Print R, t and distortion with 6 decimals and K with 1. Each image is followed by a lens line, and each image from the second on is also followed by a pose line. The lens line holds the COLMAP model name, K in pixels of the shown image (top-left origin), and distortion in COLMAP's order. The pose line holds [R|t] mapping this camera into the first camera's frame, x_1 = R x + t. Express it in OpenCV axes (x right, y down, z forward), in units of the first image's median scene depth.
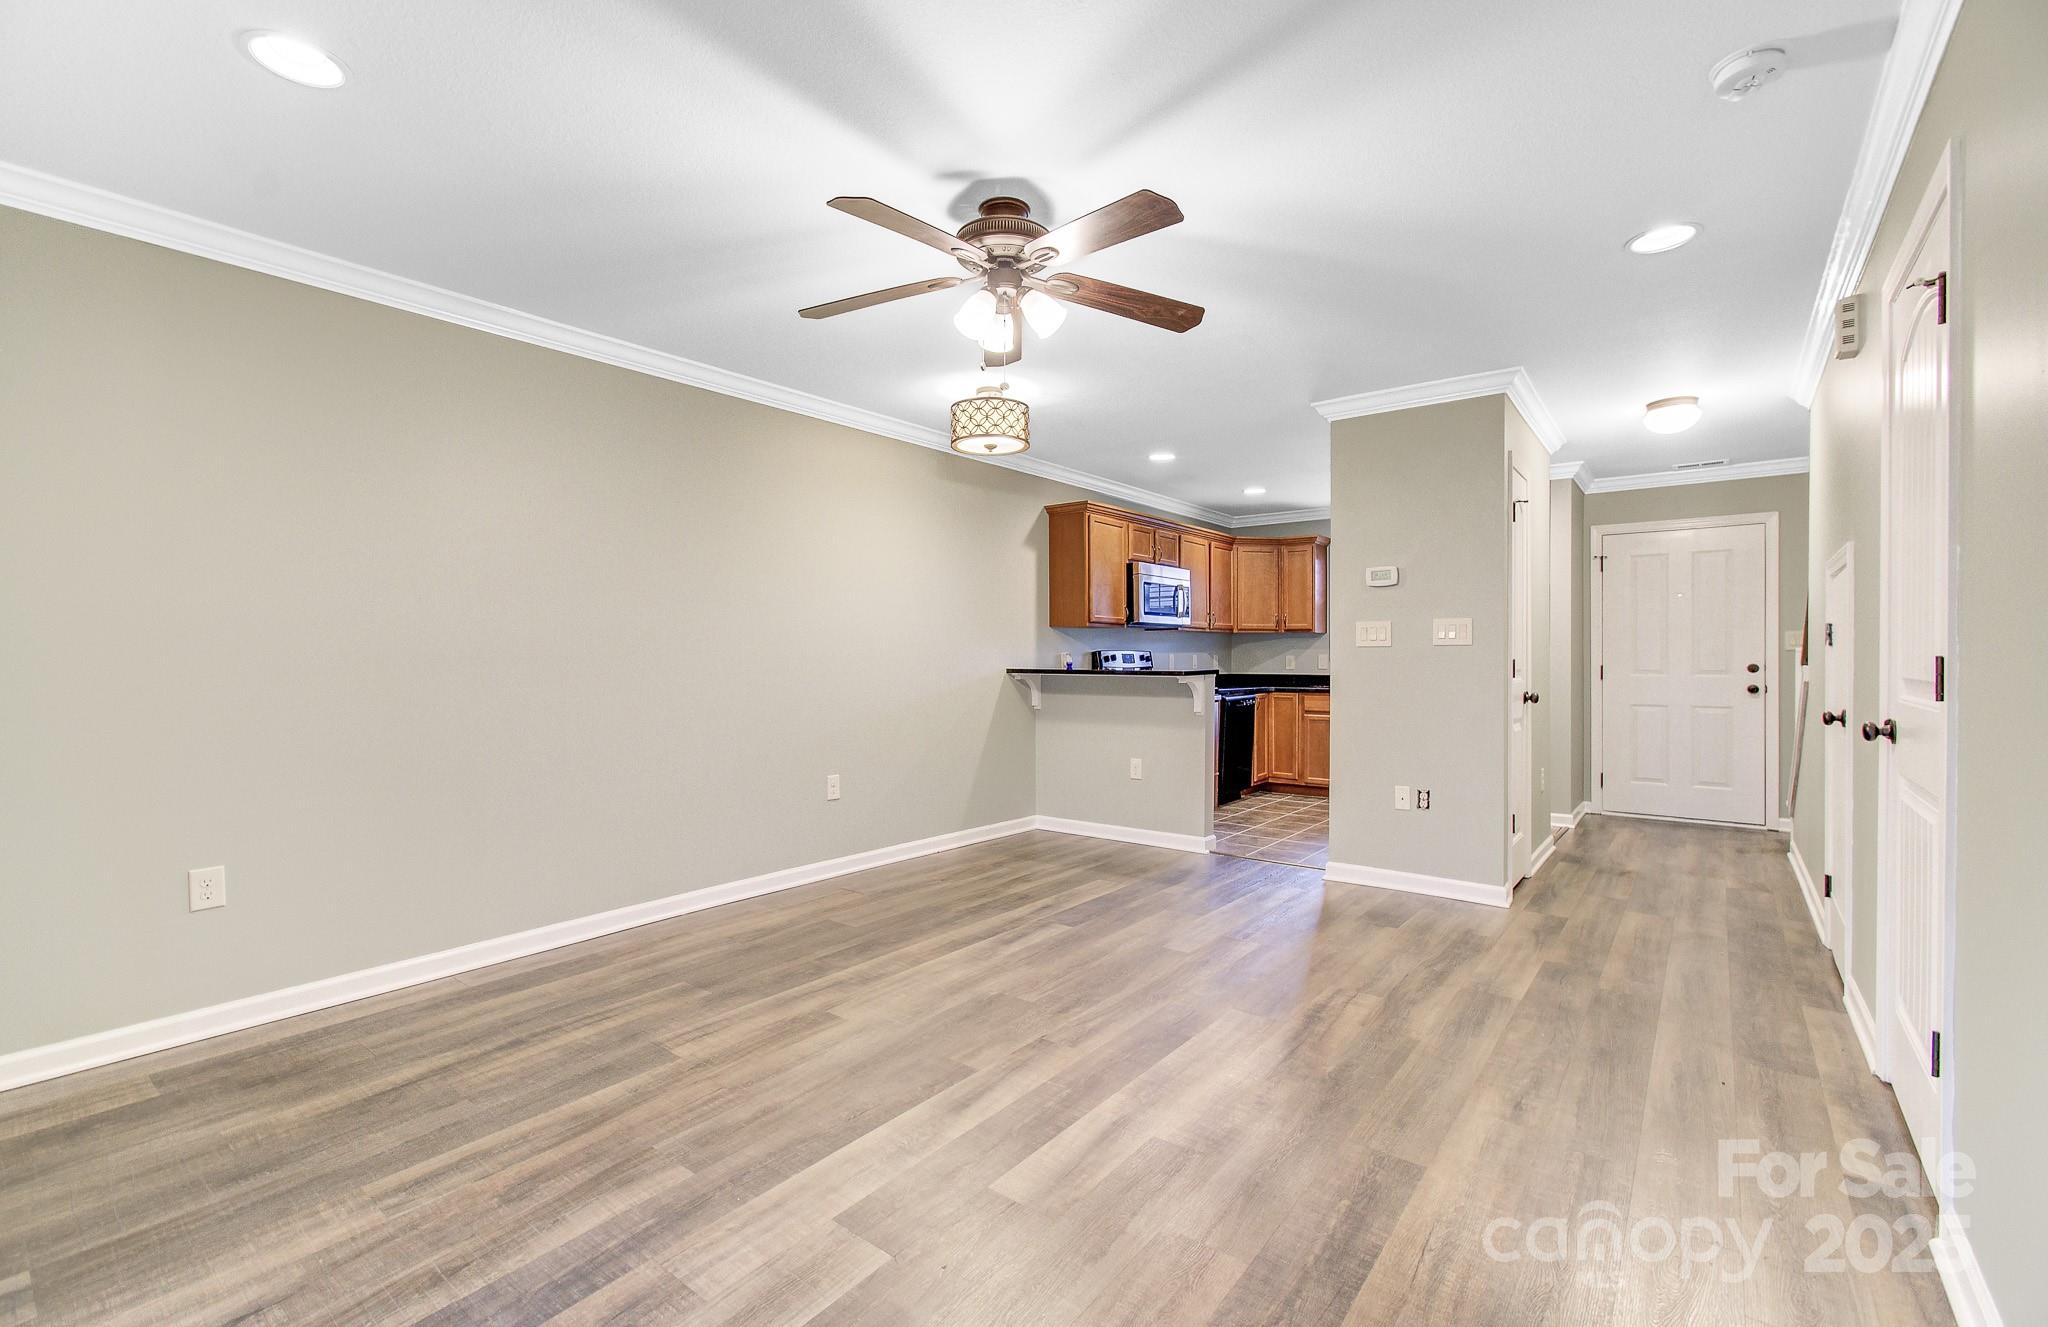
lens RADIAL K [[880.0, 0, 1024.0], [0, 880.0, 663.5], [0, 0, 1]] dist [-0.002165, -0.000029]
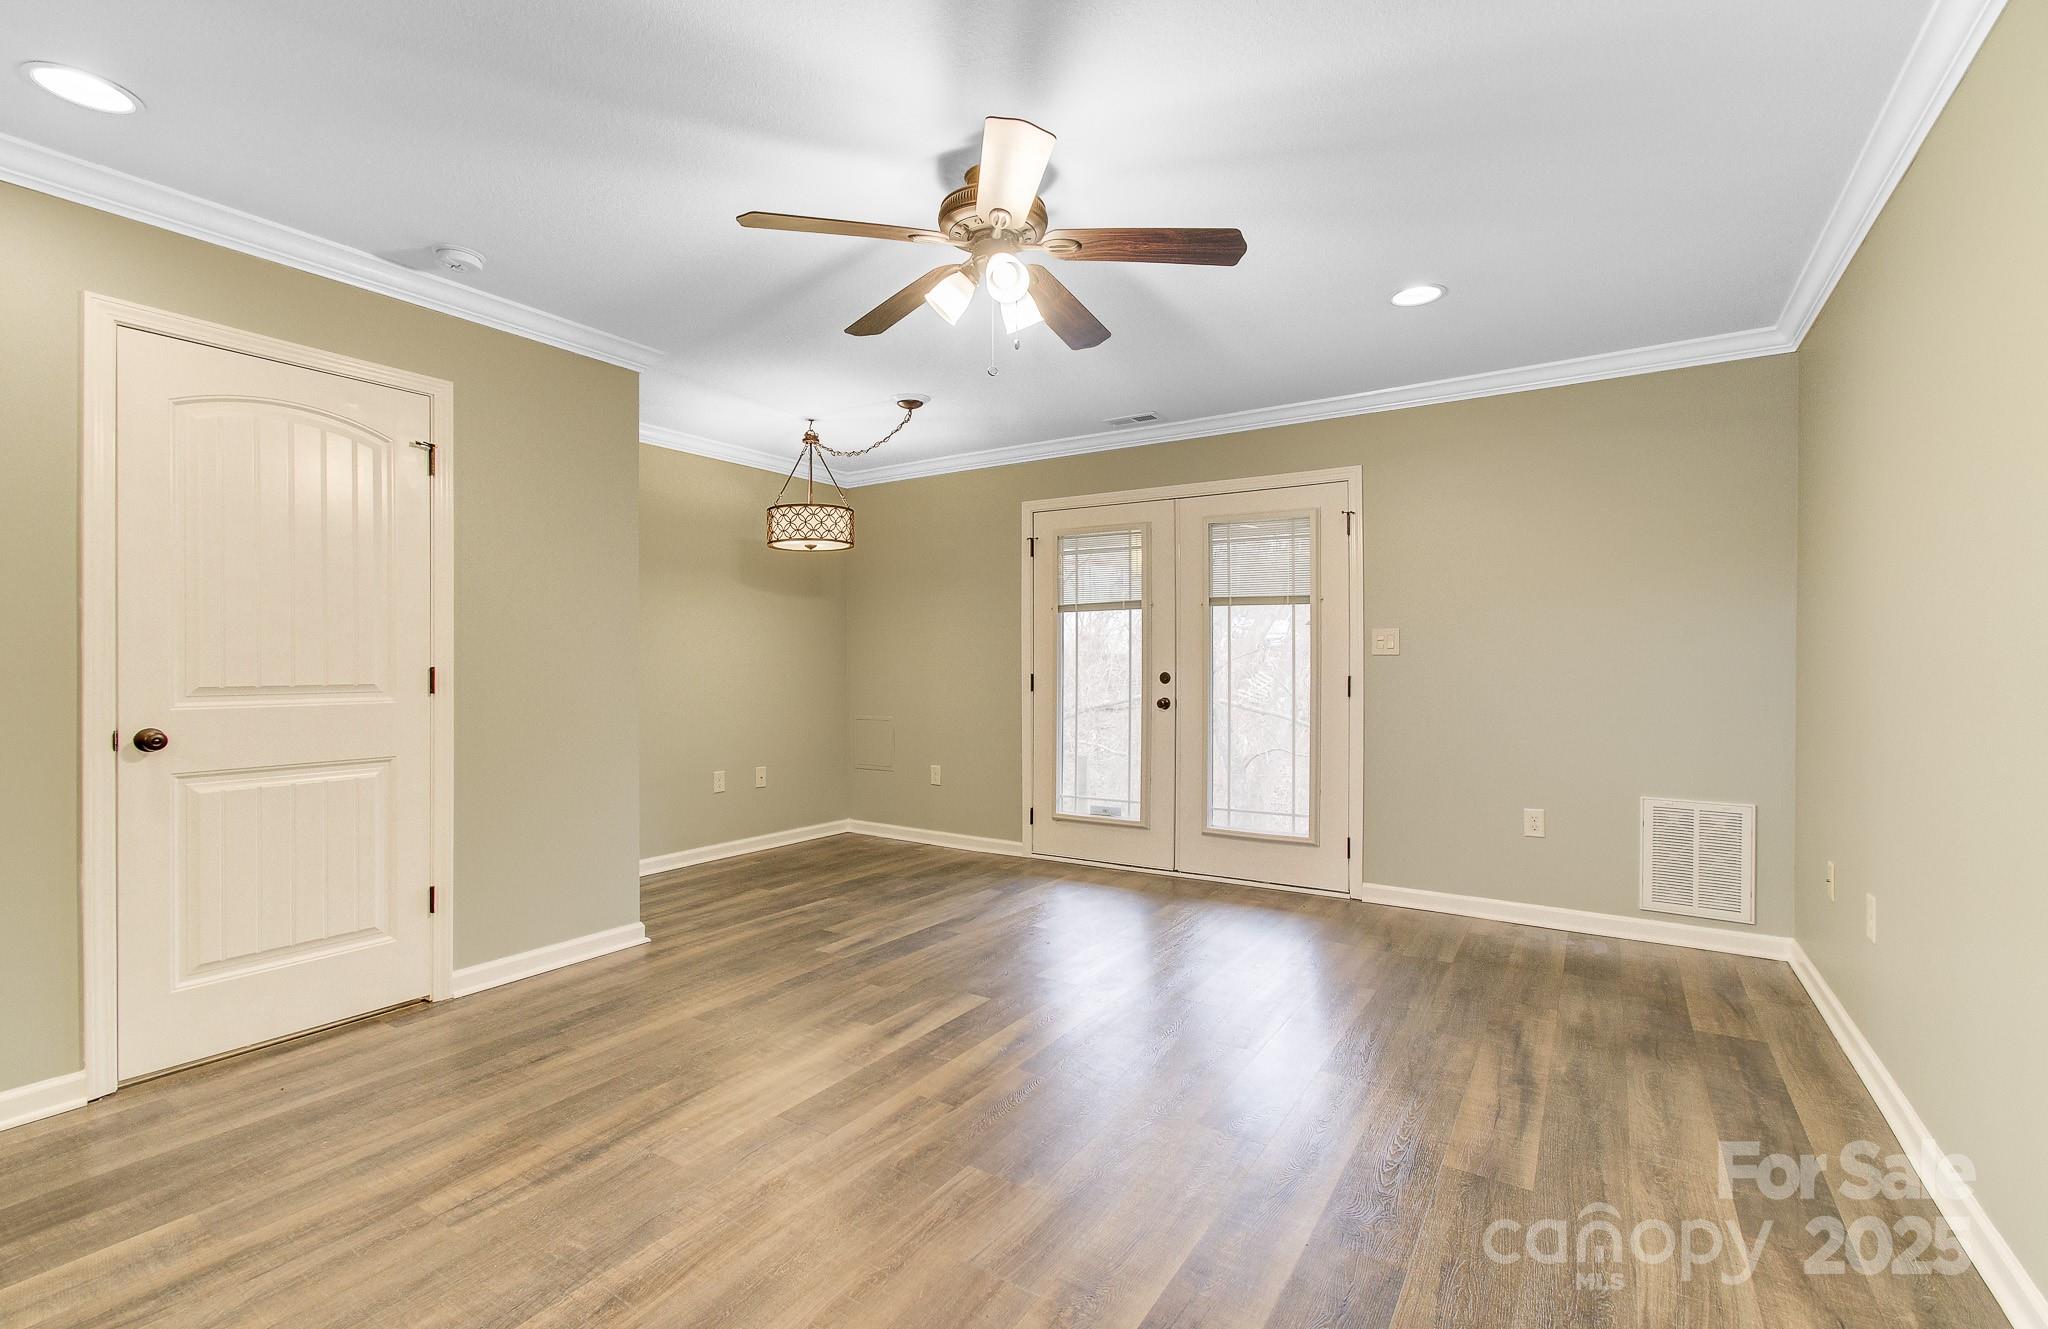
lens RADIAL K [[895.8, 0, 1024.0], [0, 895.8, 664.5], [0, 0, 1]] dist [0.000698, 0.000817]
pose [[-0.996069, 0.003669, -0.088503, 0.027928], [0.002684, 0.999933, 0.011242, -0.019272], [0.088538, 0.010960, -0.996012, 1.845524]]
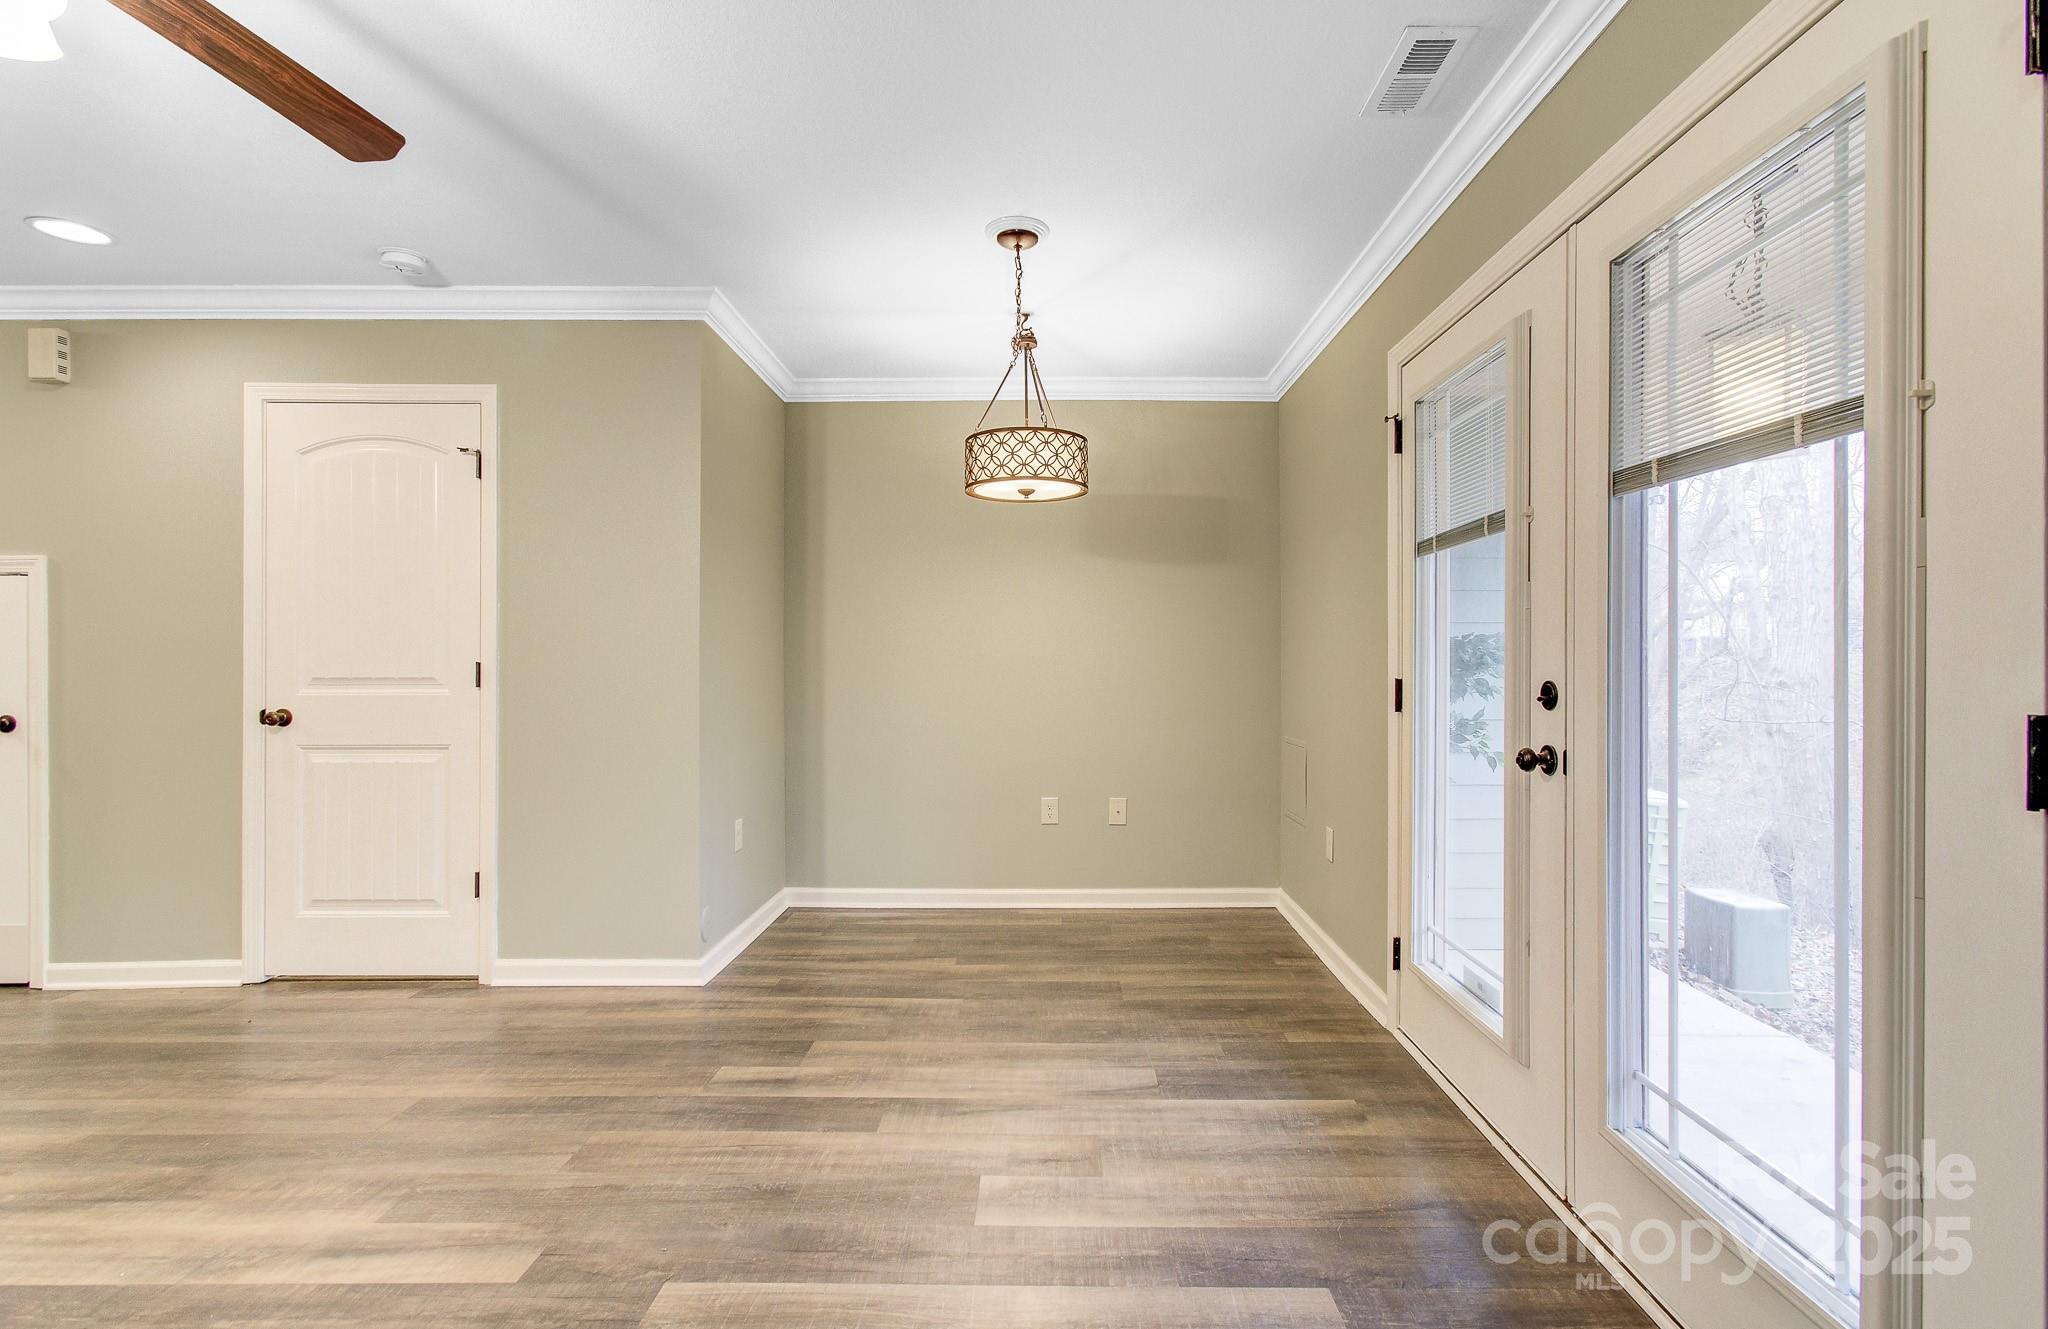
lens RADIAL K [[926.8, 0, 1041.7], [0, 926.8, 653.8], [0, 0, 1]] dist [-0.001915, 0.003620]
pose [[-0.614862, 0.012699, 0.788532, -0.751339], [0.011729, 0.999907, -0.006958, 0.001984], [-0.788547, 0.004971, -0.614954, 0.812280]]
